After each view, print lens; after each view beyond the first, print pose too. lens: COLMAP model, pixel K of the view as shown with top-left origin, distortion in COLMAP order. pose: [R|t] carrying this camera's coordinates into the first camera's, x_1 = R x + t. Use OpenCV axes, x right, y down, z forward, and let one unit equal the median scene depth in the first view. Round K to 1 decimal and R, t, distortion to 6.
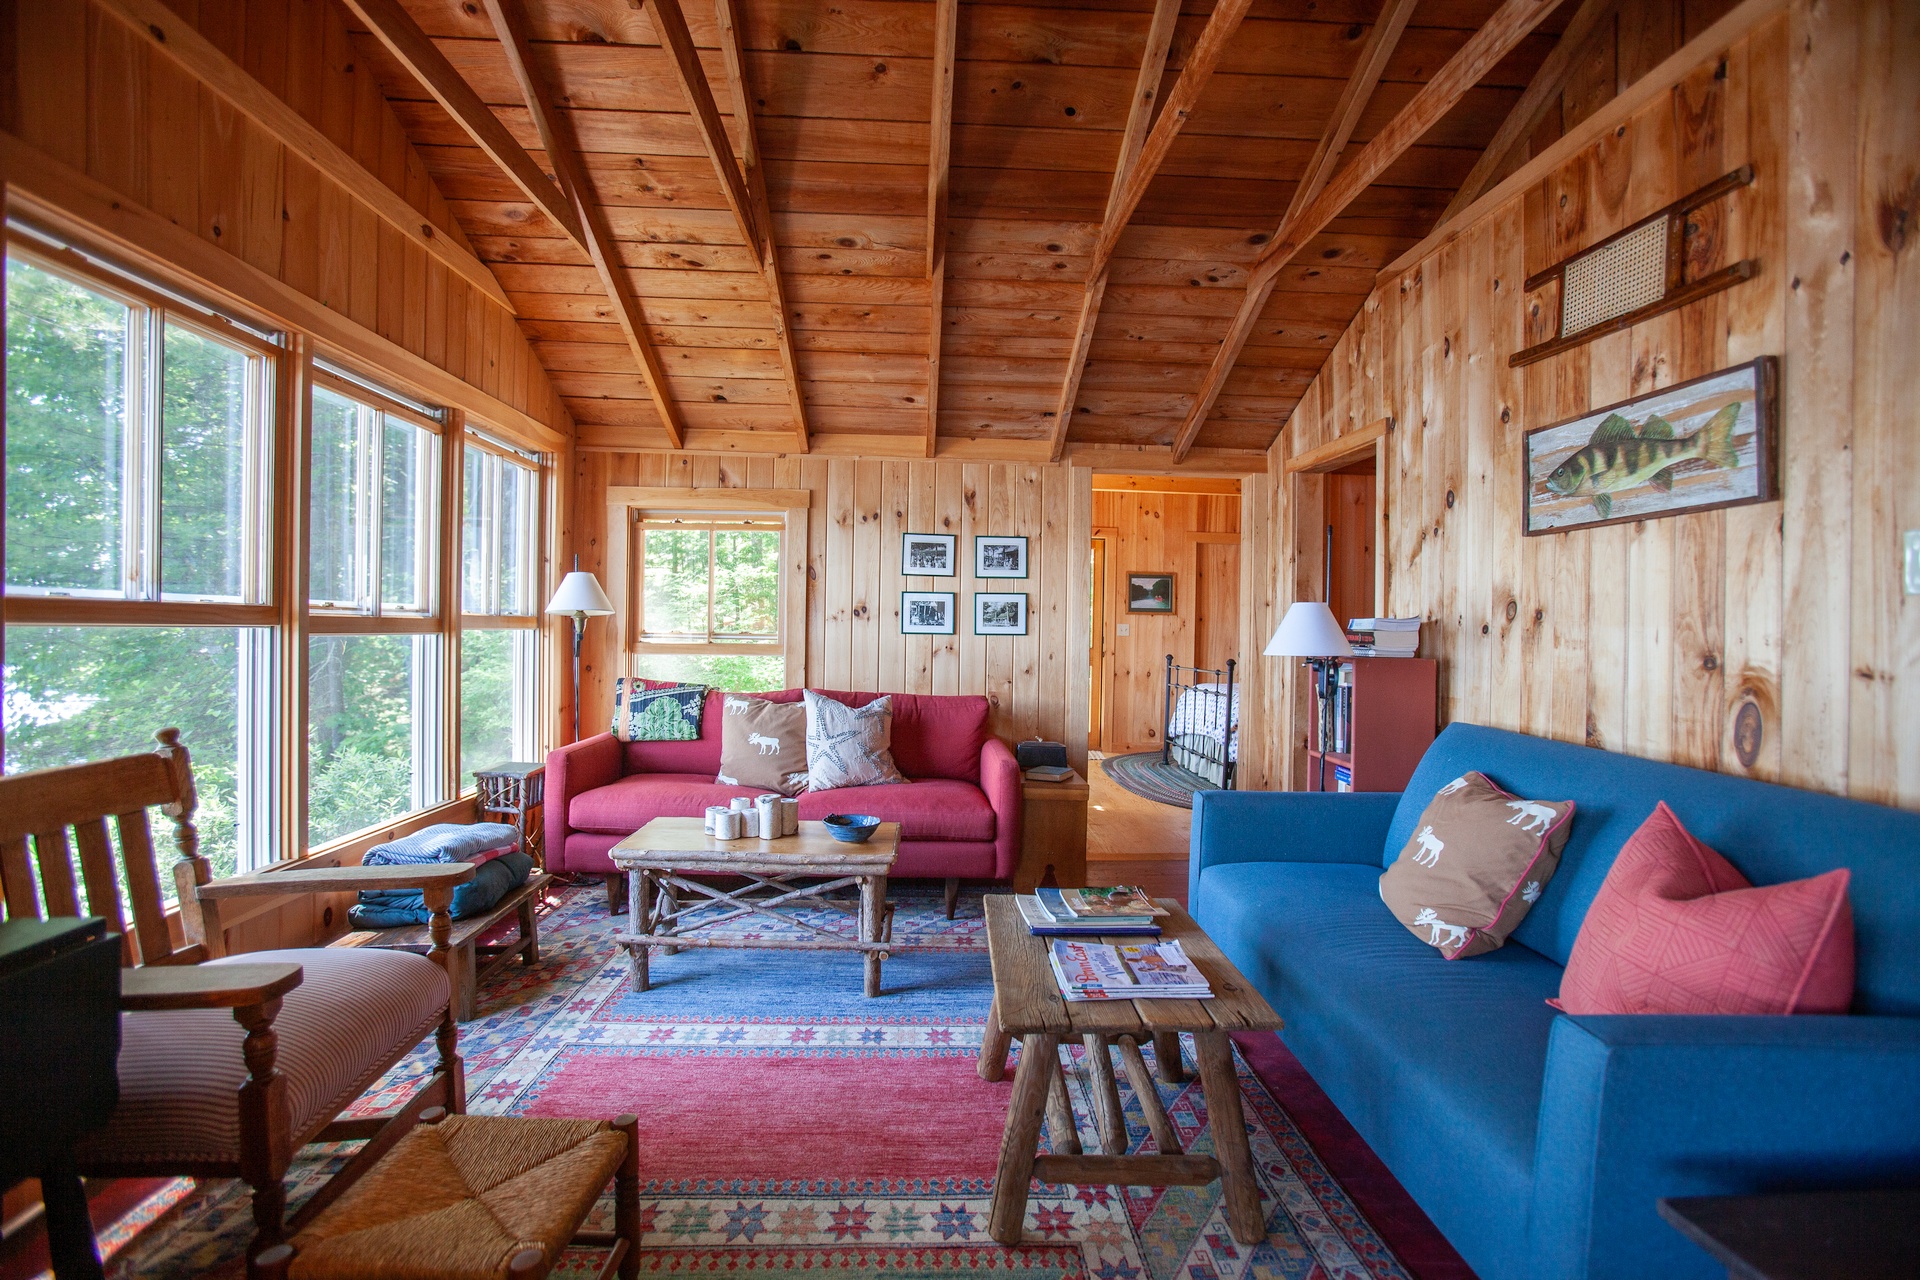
lens RADIAL K [[876.2, 0, 964.6], [0, 876.2, 631.7], [0, 0, 1]] dist [-0.035284, -0.000065]
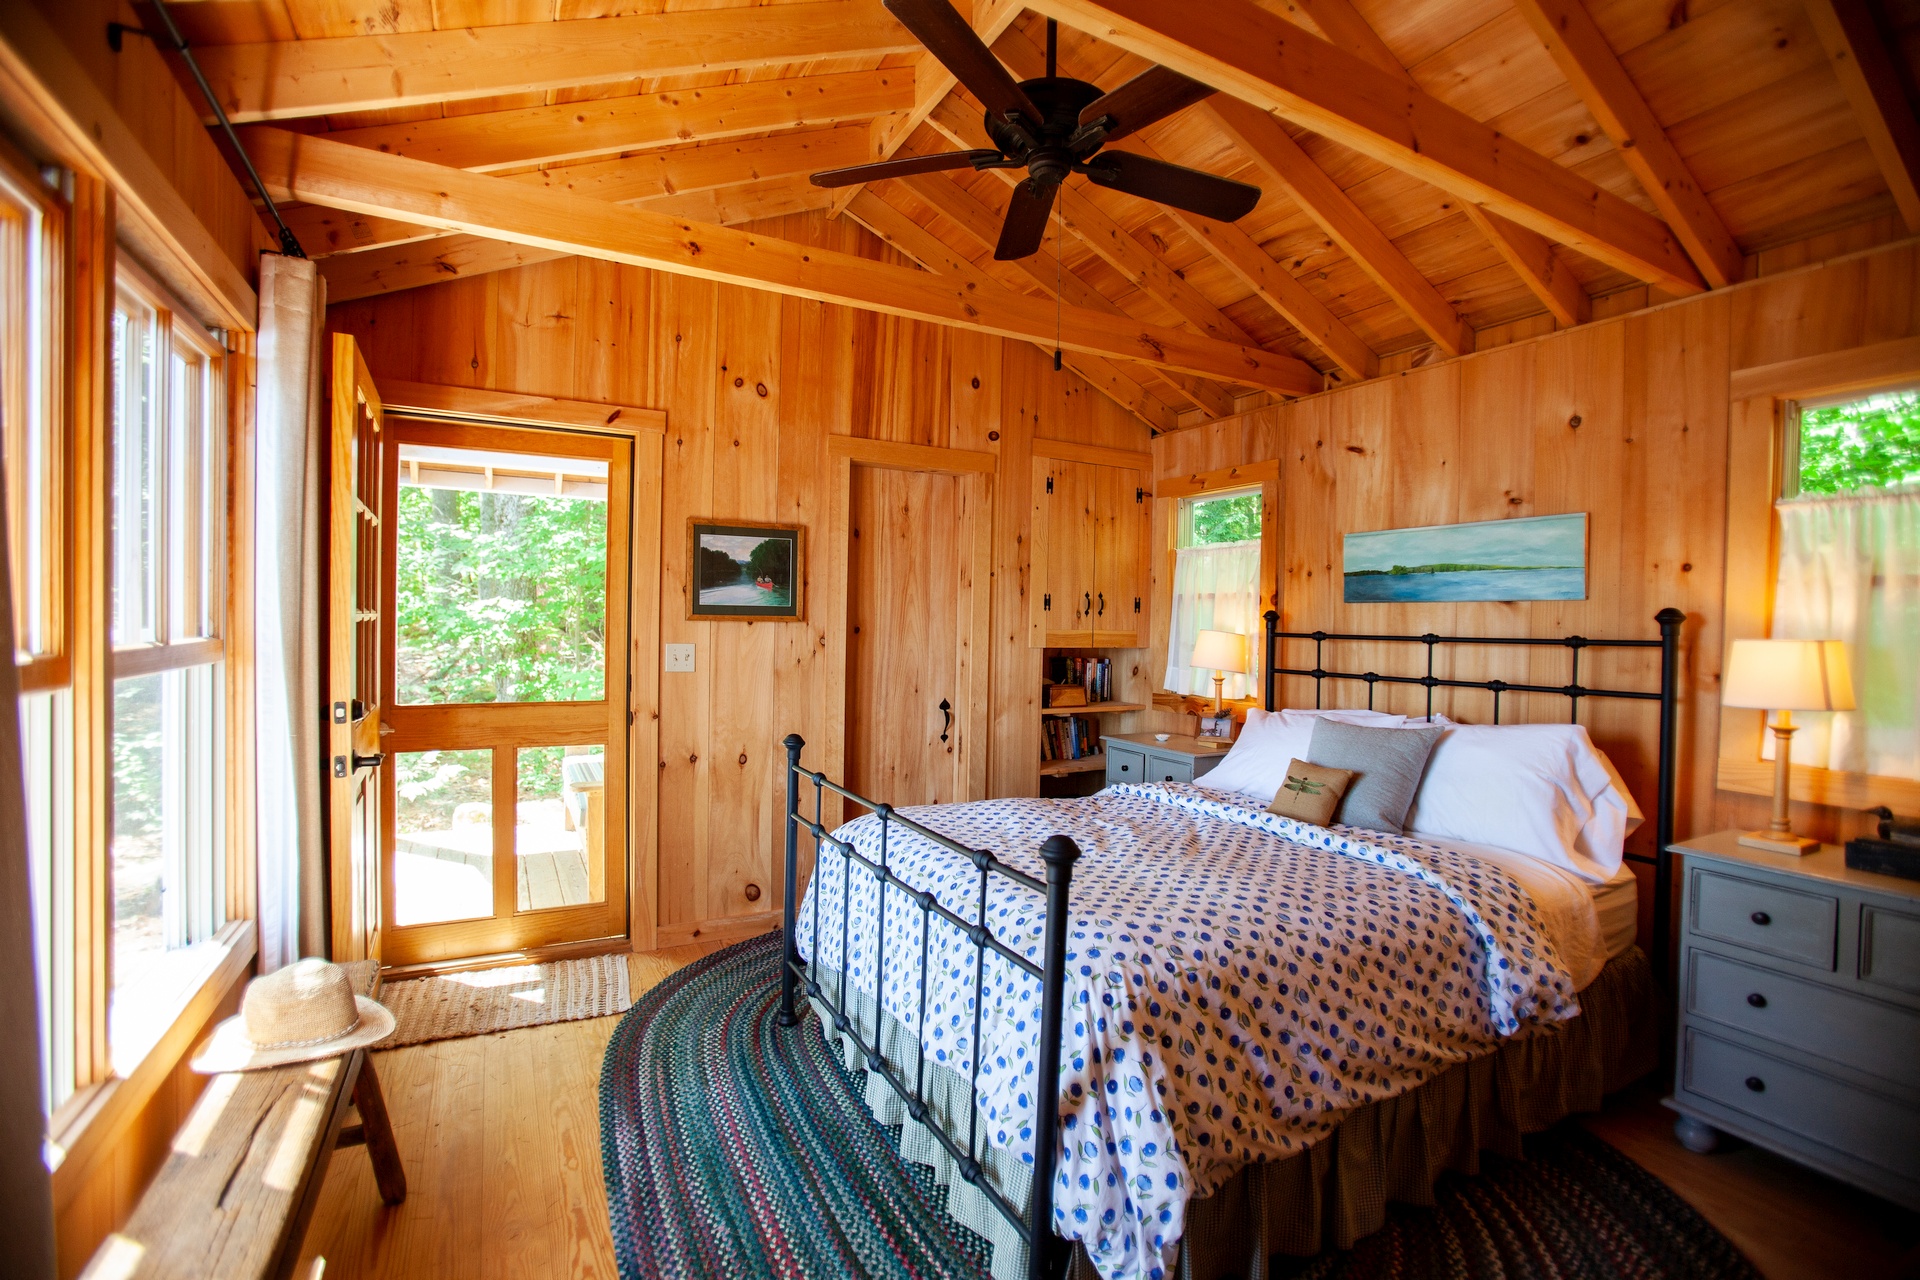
lens RADIAL K [[876.2, 0, 970.2], [0, 876.2, 637.2], [0, 0, 1]] dist [-0.035284, -0.000065]
pose [[0.901385, -0.007013, 0.432961, 0.125641], [-0.000712, 0.999843, 0.017678, -0.019120], [-0.433017, -0.016243, 0.901239, 0.565628]]
